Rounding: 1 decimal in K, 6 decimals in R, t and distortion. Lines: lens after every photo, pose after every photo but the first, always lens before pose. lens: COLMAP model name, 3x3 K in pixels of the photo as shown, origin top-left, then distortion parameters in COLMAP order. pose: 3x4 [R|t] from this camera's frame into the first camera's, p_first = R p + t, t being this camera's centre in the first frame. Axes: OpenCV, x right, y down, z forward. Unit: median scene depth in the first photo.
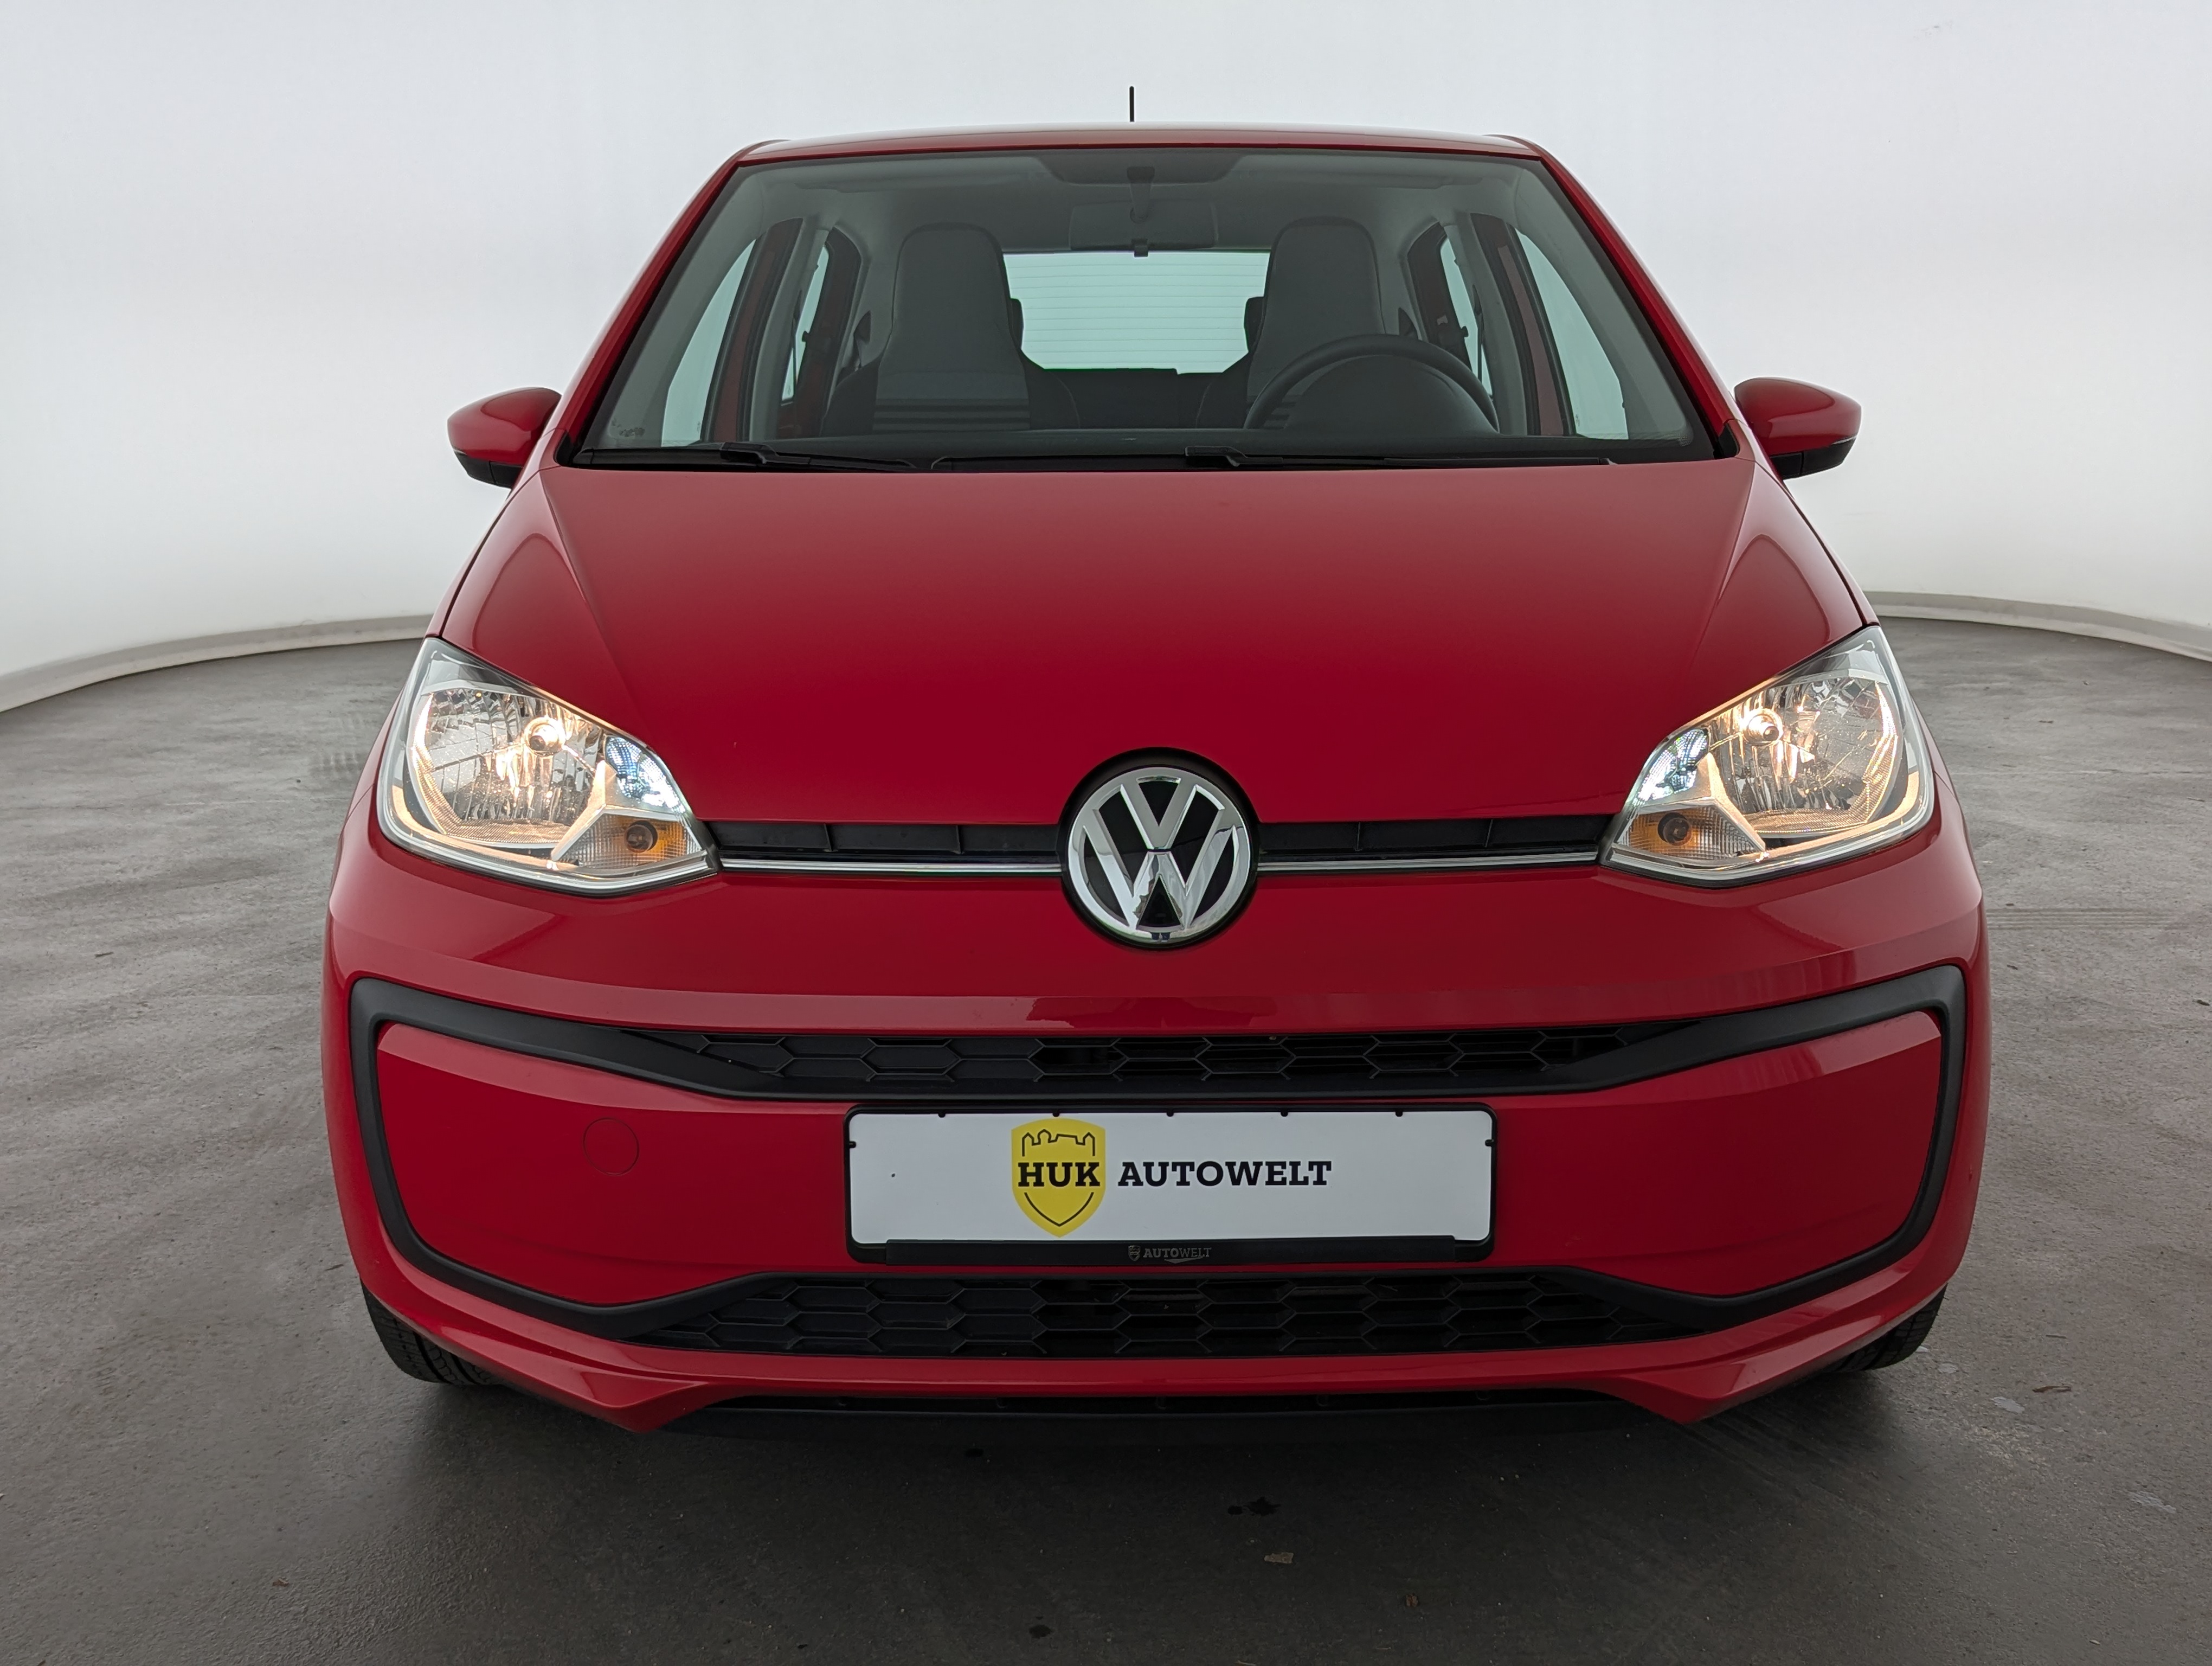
lens RADIAL K [[2236.0, 0, 1124.7], [0, 2236.0, 818.5], [0, 0, 1]] dist [0.058287, 0.000000]
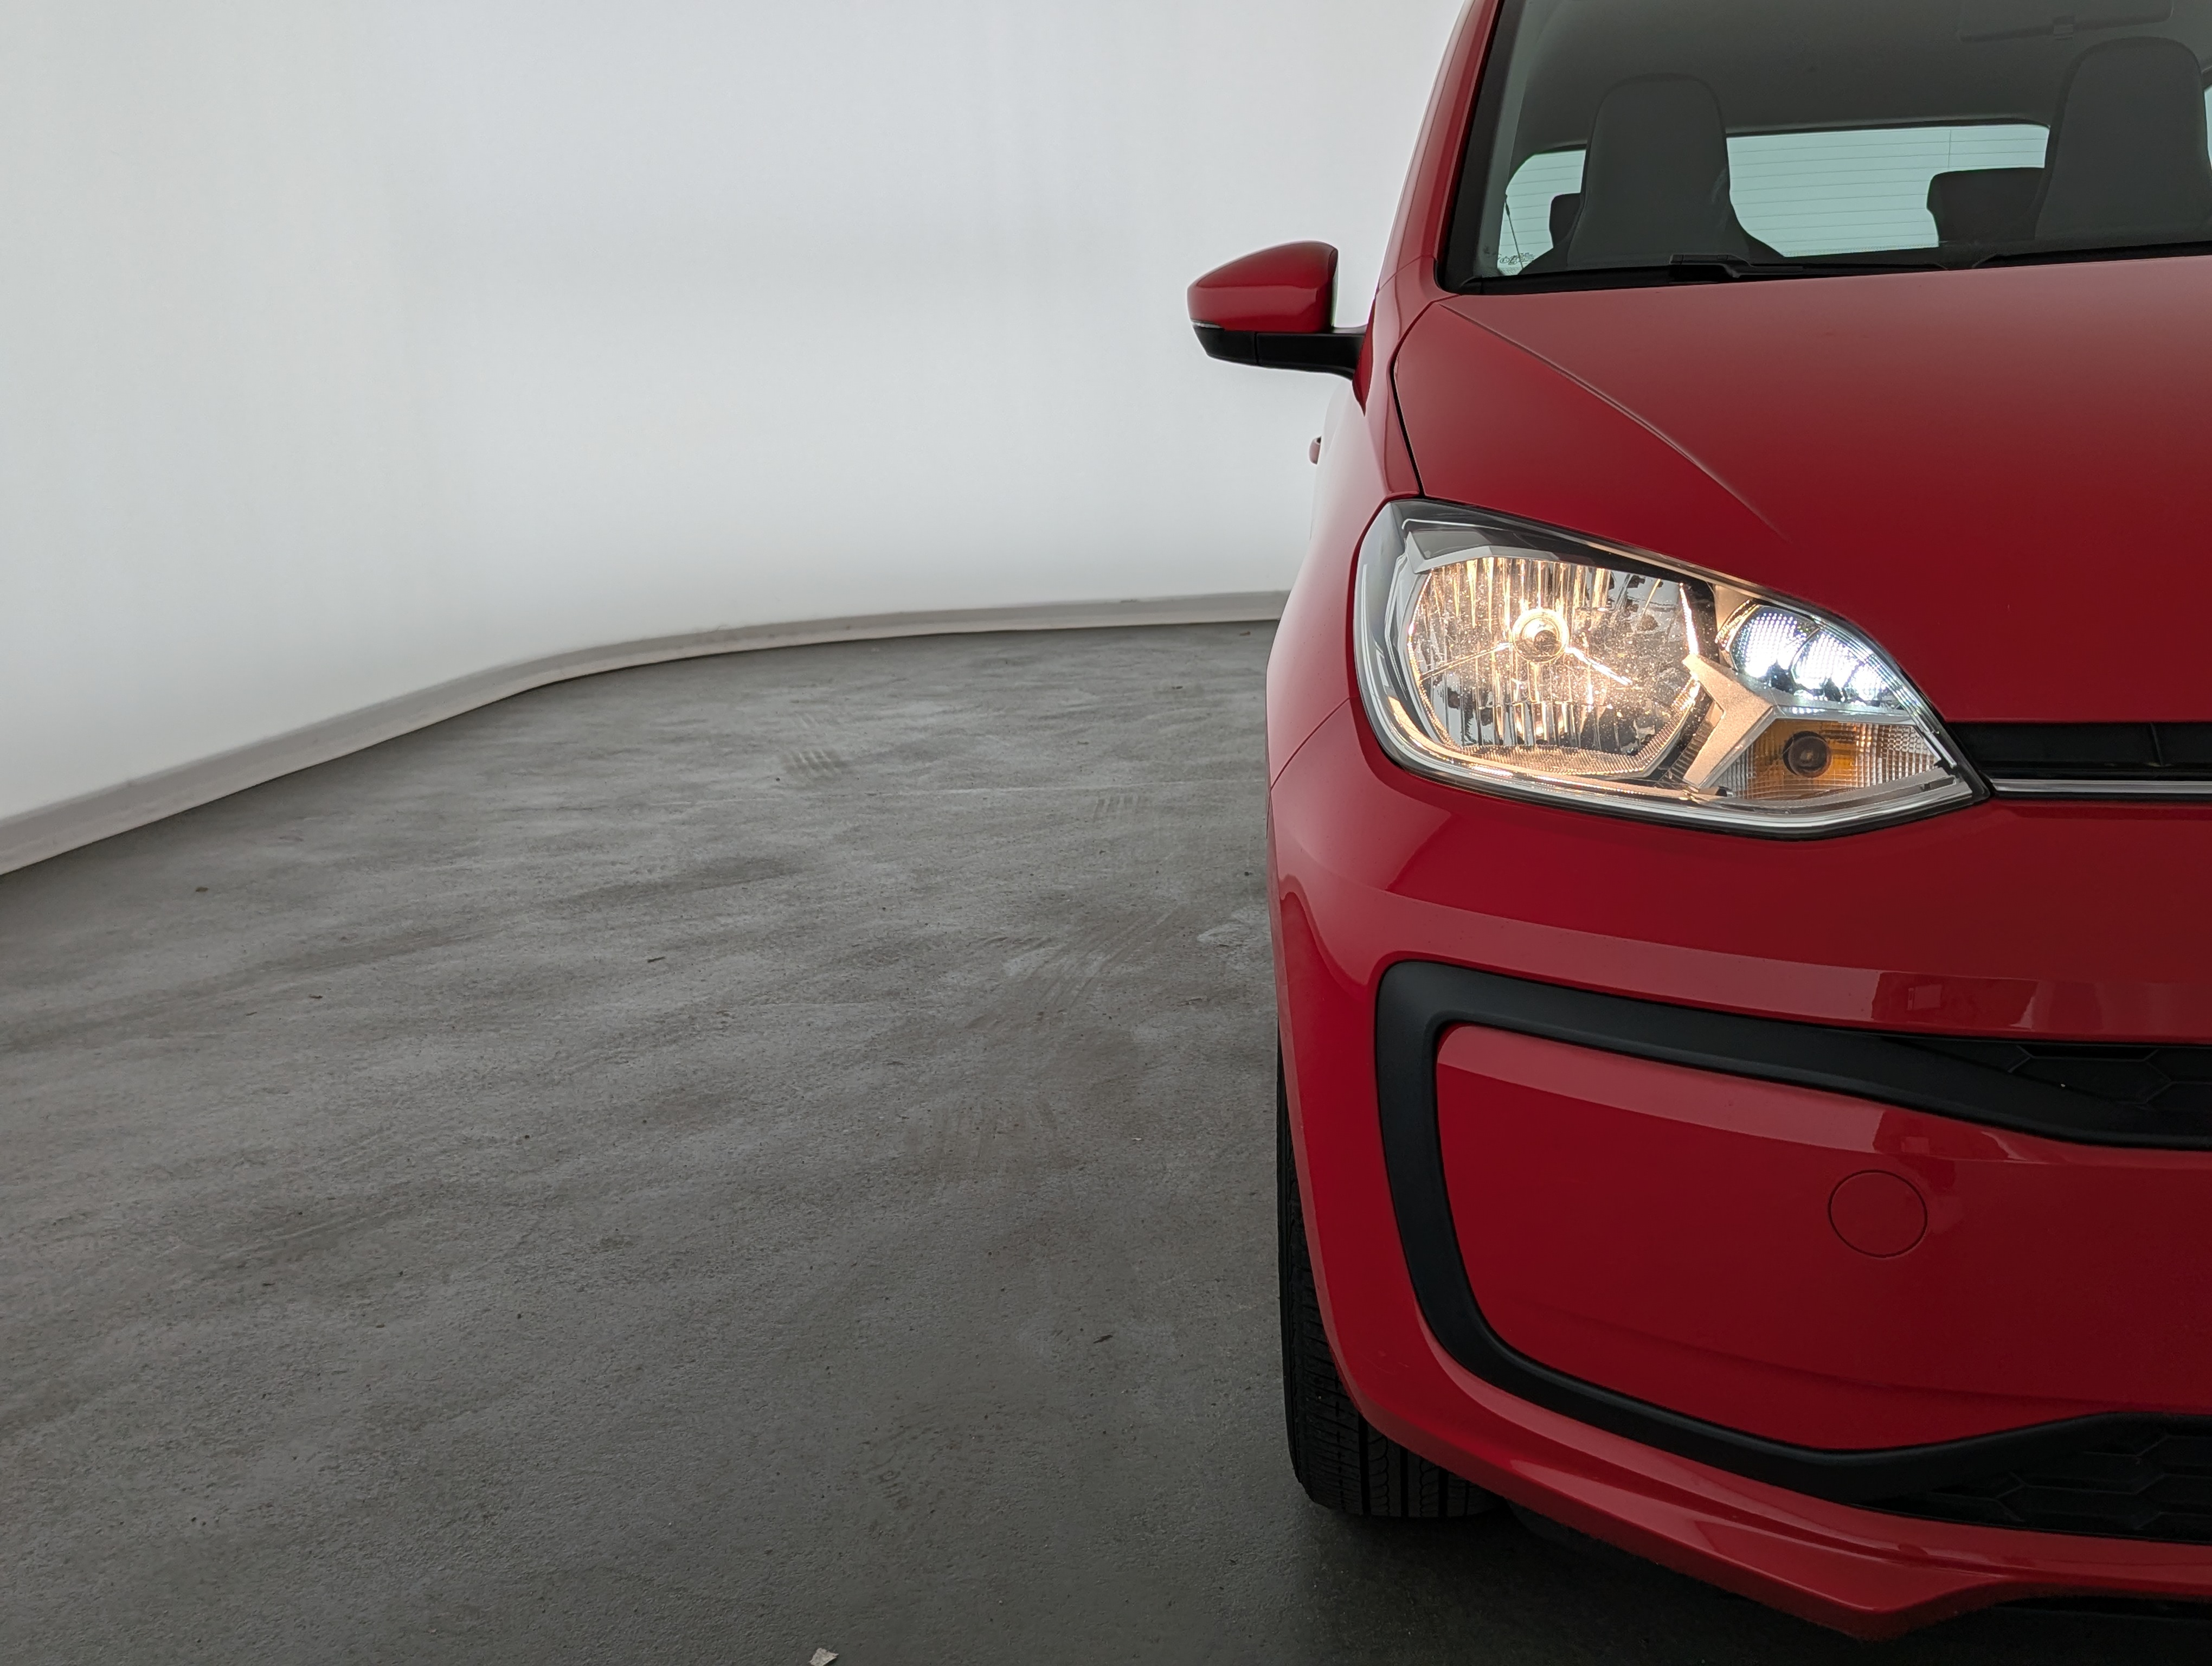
lens RADIAL K [[2236.0, 0, 1154.4], [0, 2236.0, 792.3], [0, 0, 1]] dist [0.058287, 0.000000]
pose [[0.993535, -0.013455, -0.112726, -0.208082], [0.011142, 0.999715, -0.021123, 0.019992], [0.112978, 0.019730, 0.993402, 0.183650]]
